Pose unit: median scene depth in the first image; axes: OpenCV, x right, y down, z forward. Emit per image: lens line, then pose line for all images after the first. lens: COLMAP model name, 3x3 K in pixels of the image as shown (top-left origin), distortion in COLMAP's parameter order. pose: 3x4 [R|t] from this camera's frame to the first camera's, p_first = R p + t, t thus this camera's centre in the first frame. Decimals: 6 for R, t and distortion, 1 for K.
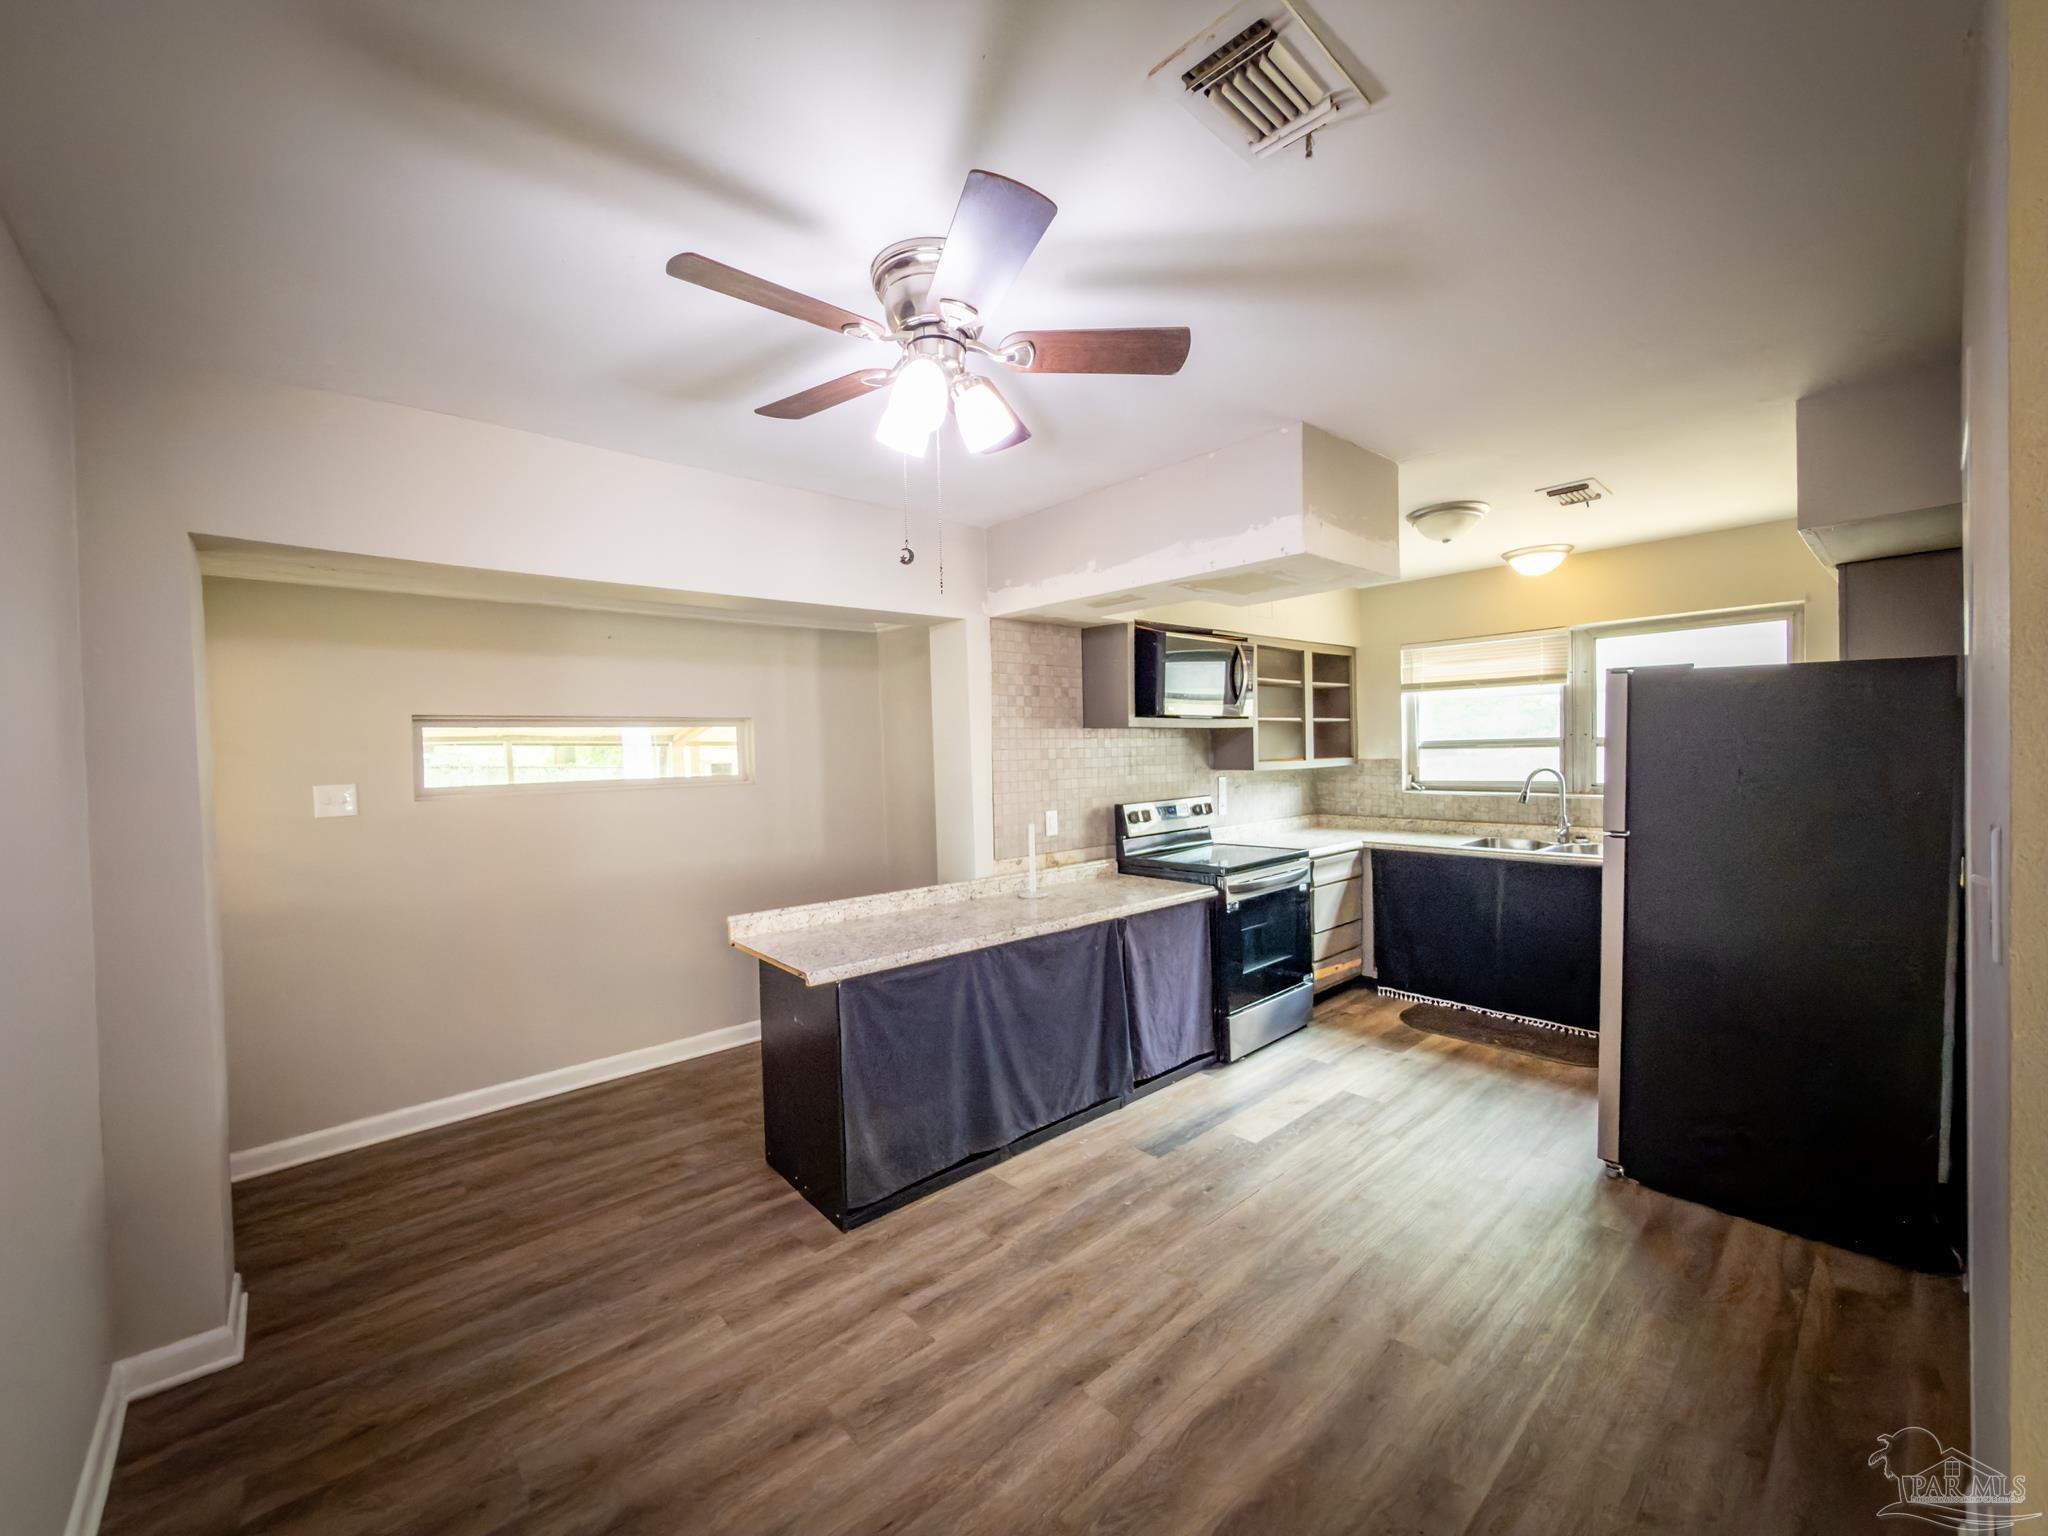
lens RADIAL K [[824.7, 0, 1024.0], [0, 824.7, 768.0], [0, 0, 1]] dist [0.000974, 0.000058]
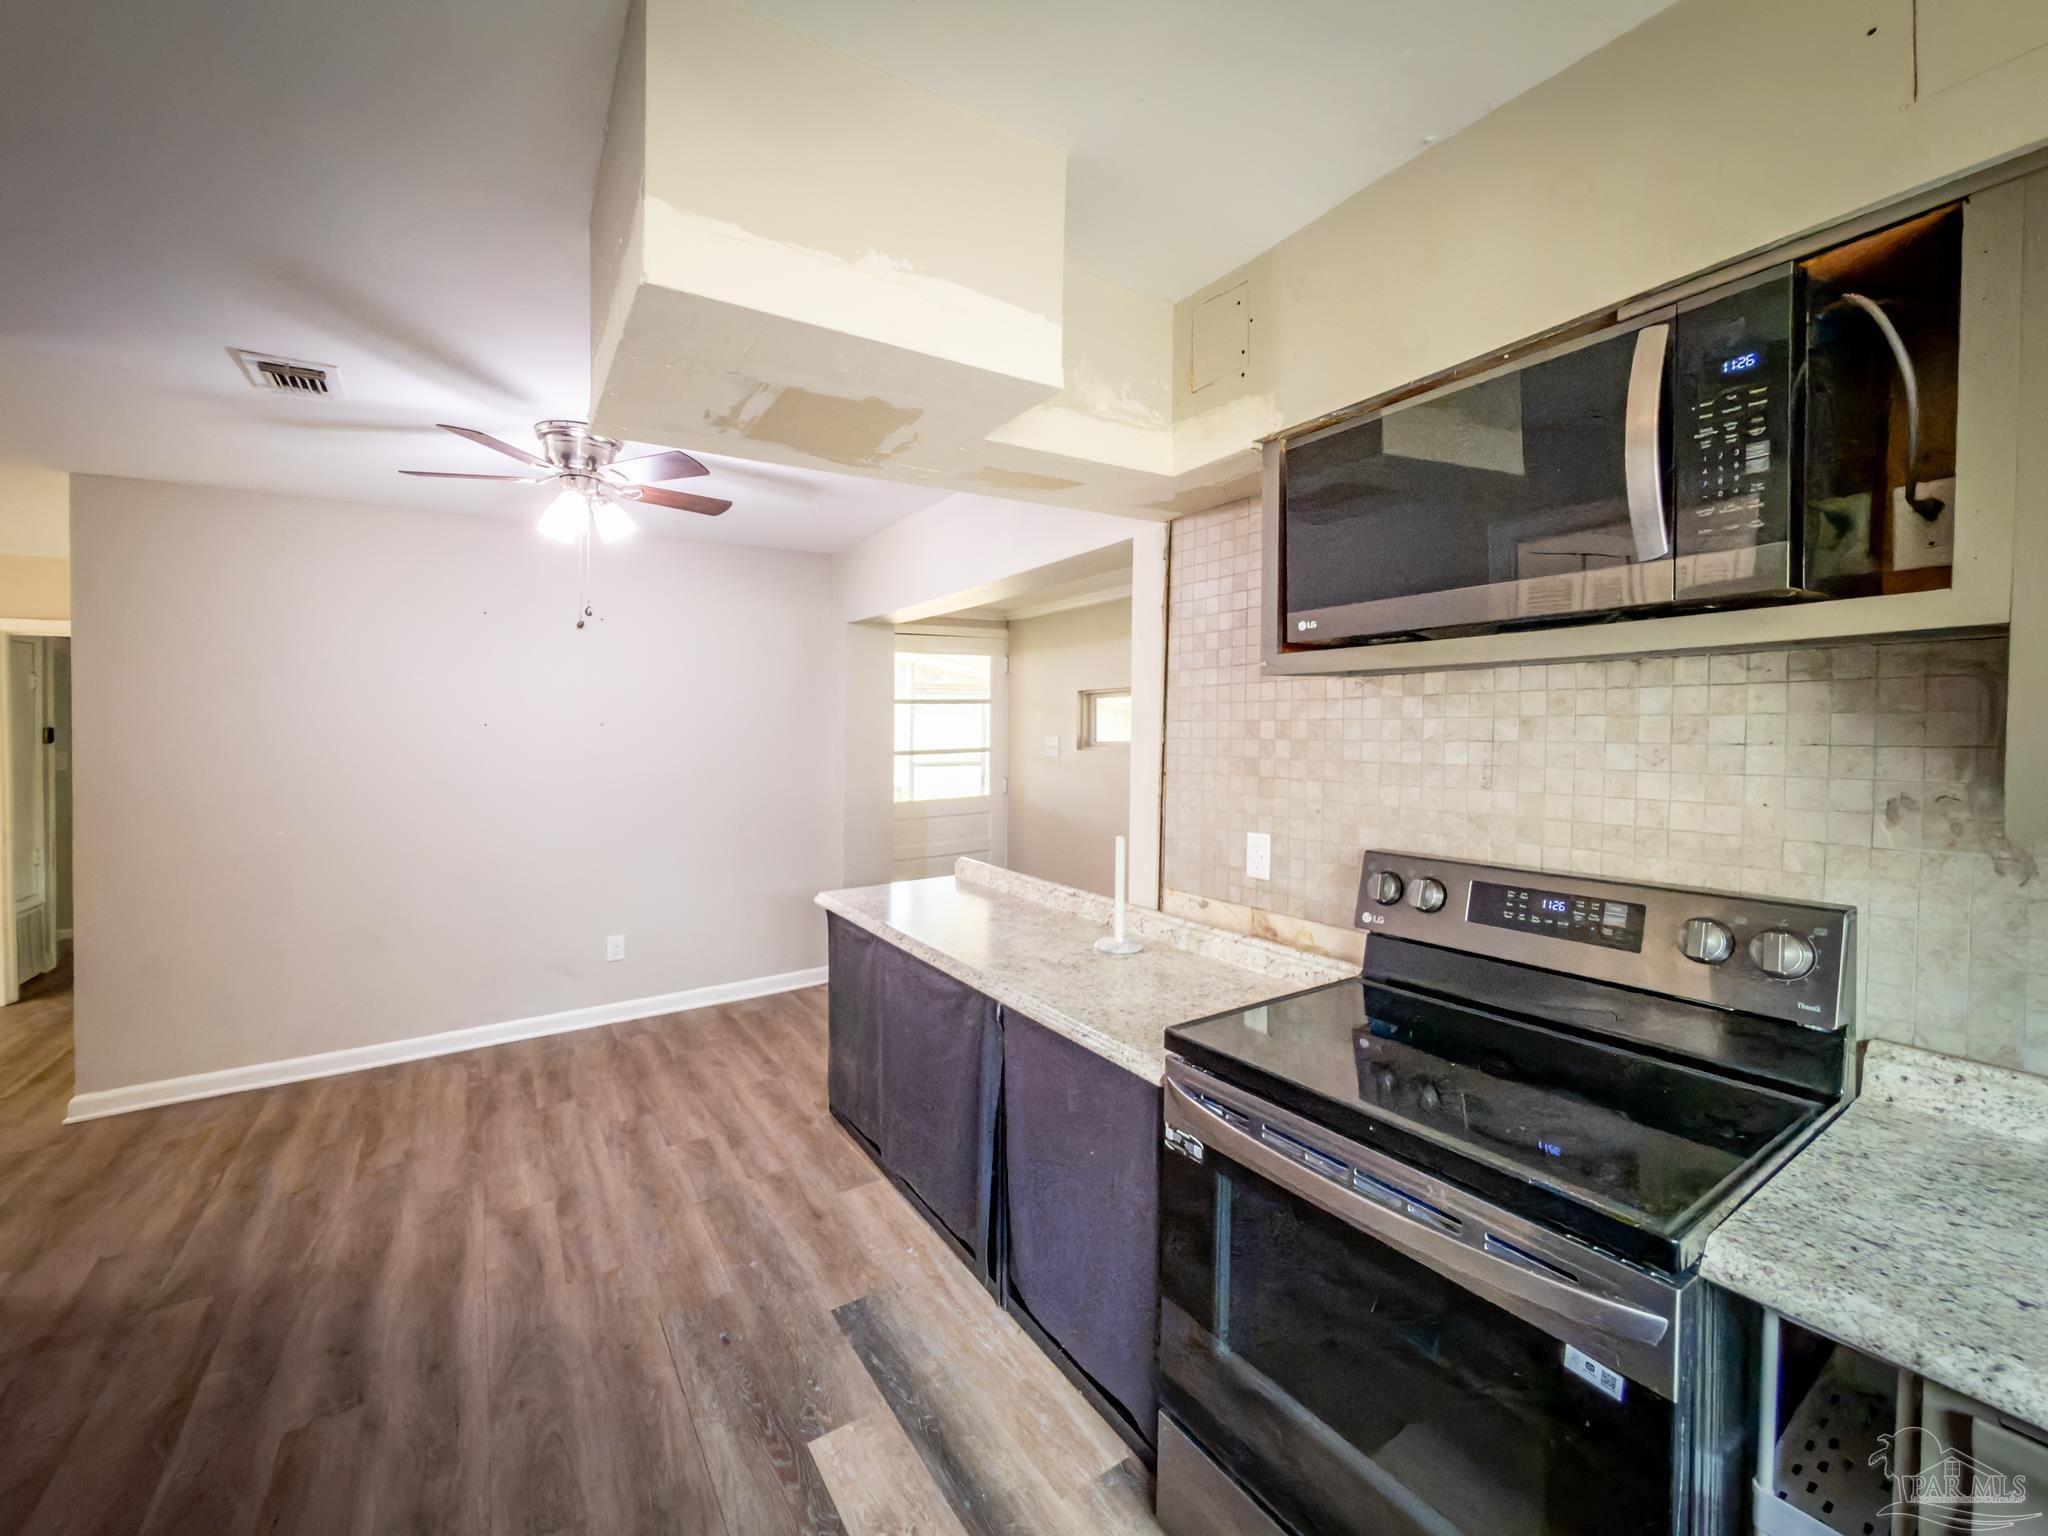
lens RADIAL K [[837.7, 0, 1018.5], [0, 837.7, 744.9], [0, 0, 1]] dist [-0.000866, -0.000112]
pose [[-0.159508, 0.031569, -0.986692, 0.756283], [-0.026017, 0.999007, 0.036169, -0.028617], [0.986854, 0.031440, -0.158528, 1.160090]]
